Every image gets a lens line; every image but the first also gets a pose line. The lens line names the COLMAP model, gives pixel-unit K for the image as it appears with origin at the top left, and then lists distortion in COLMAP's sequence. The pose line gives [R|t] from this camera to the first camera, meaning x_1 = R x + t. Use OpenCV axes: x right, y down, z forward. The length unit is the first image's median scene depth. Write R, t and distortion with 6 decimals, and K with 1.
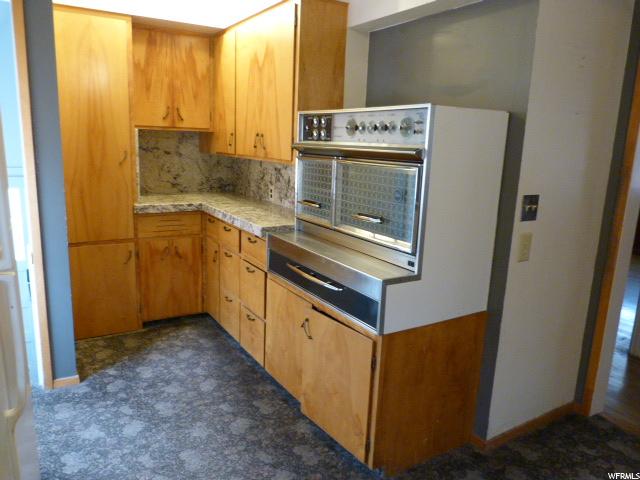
lens RADIAL K [[478.5, 0, 320.3], [0, 478.5, 242.2], [0, 0, 1]] dist [-0.031186, 0.003719]
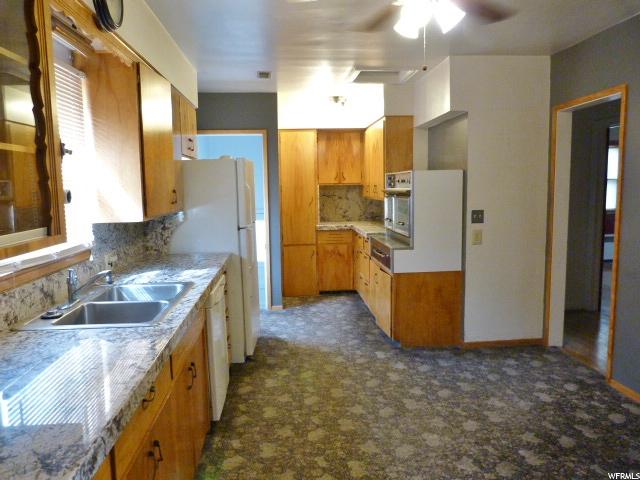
lens RADIAL K [[478.5, 0, 322.3], [0, 478.5, 240.7], [0, 0, 1]] dist [-0.031186, 0.003719]
pose [[0.892530, -0.001421, -0.450986, 0.484793], [-0.042620, 0.995254, -0.087486, 0.145833], [0.448969, 0.097305, 0.888233, -0.662427]]
